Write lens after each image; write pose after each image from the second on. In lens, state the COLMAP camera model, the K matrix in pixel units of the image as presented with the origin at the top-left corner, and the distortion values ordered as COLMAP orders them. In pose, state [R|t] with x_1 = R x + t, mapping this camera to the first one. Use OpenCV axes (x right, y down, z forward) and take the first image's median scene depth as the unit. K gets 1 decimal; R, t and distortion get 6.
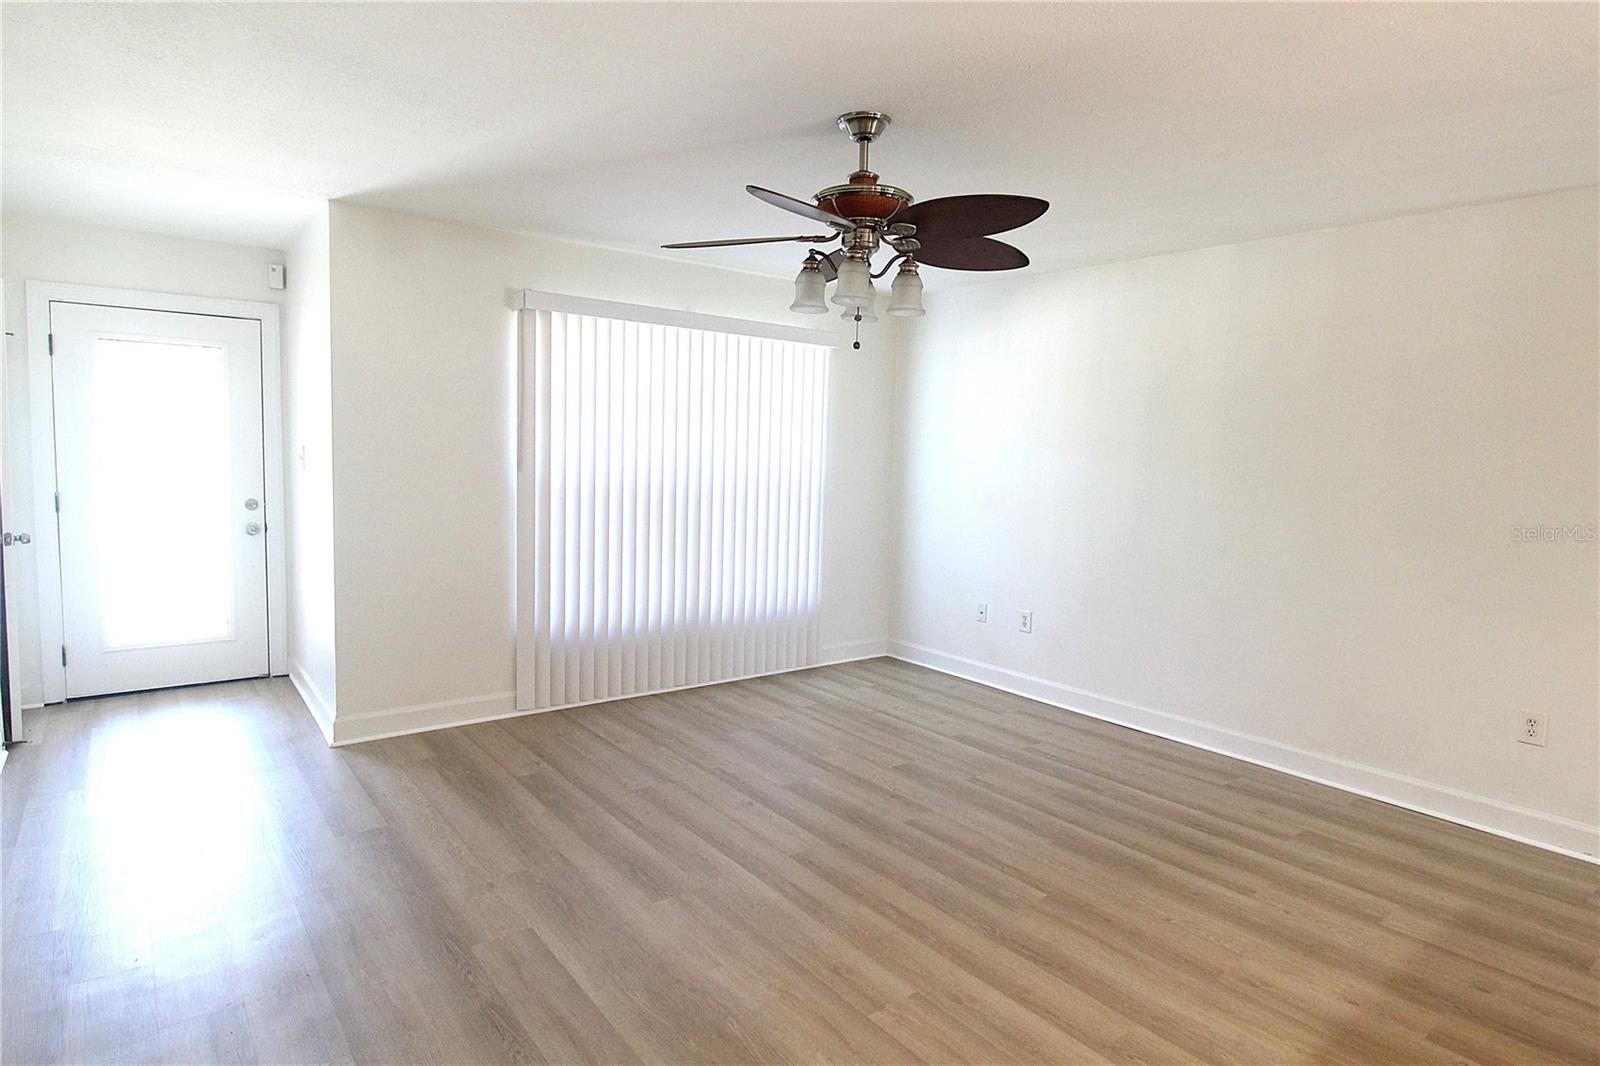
lens RADIAL K [[862.1, 0, 795.8], [0, 862.1, 523.8], [0, 0, 1]] dist [-0.019198, -0.001342]
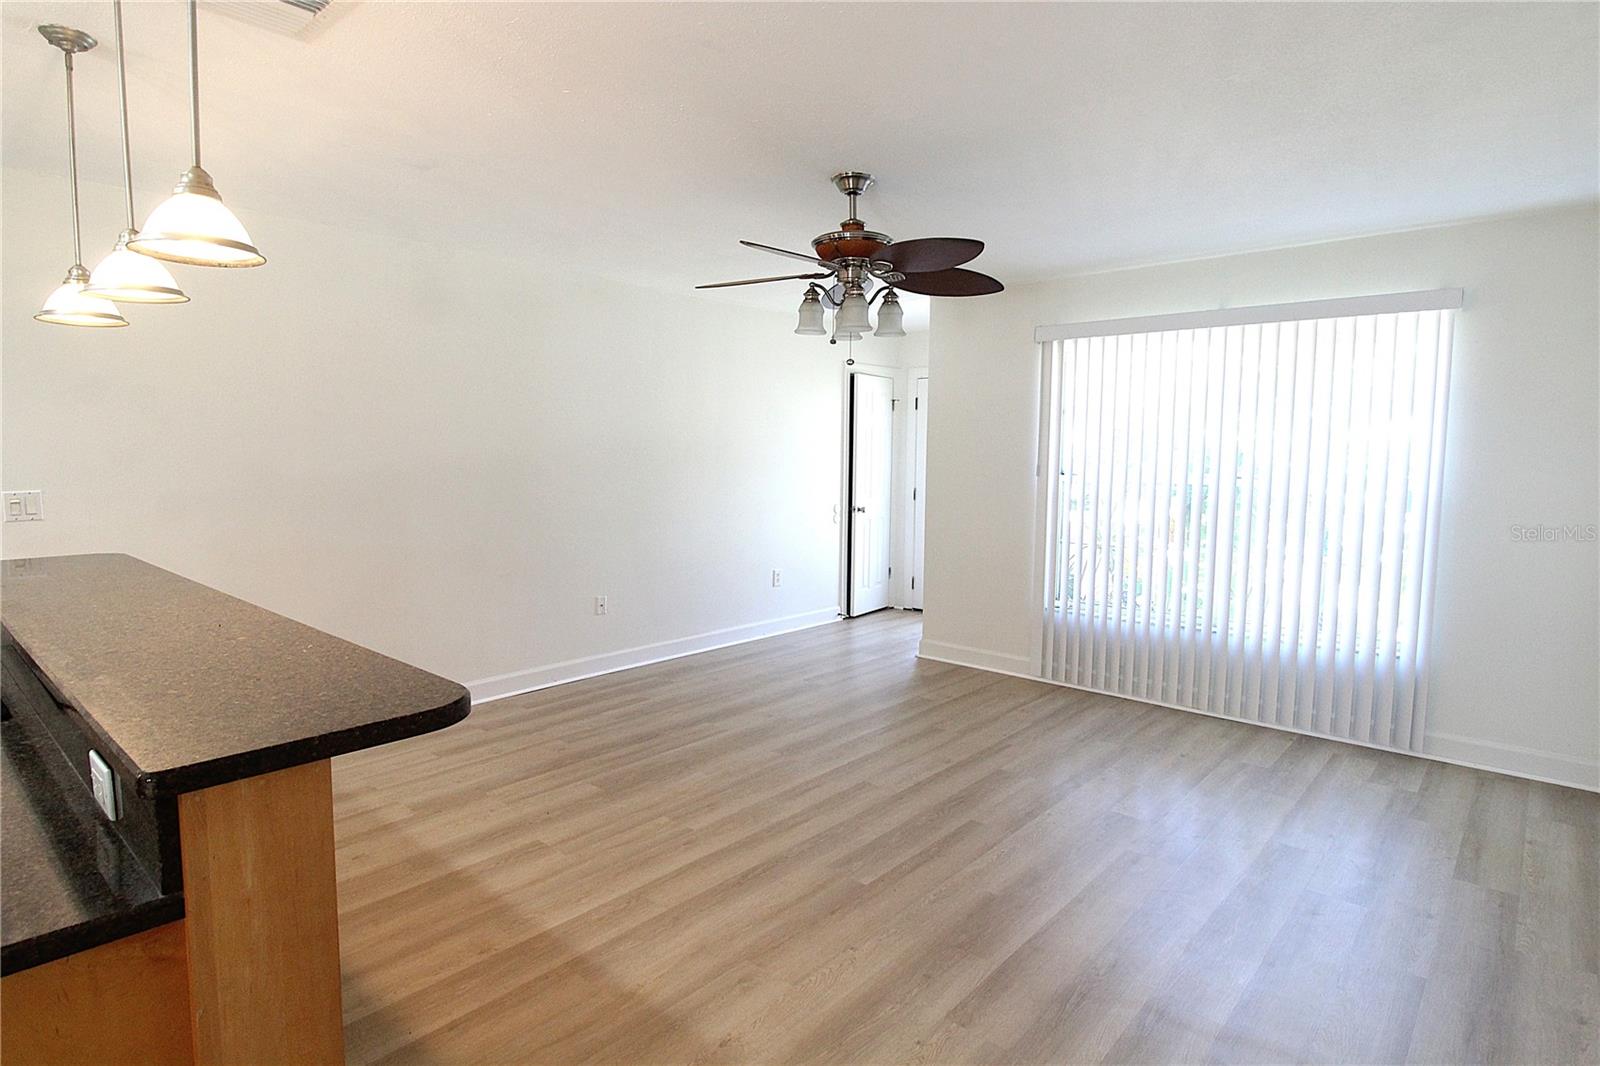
lens RADIAL K [[842.1, 0, 799.3], [0, 842.1, 523.8], [0, 0, 1]] dist [0.000527, -0.013919]
pose [[0.202105, 0.059538, -0.977552, 0.911794], [-0.090109, 0.995047, 0.041974, -0.016624], [0.975210, 0.079603, 0.206469, 0.513325]]
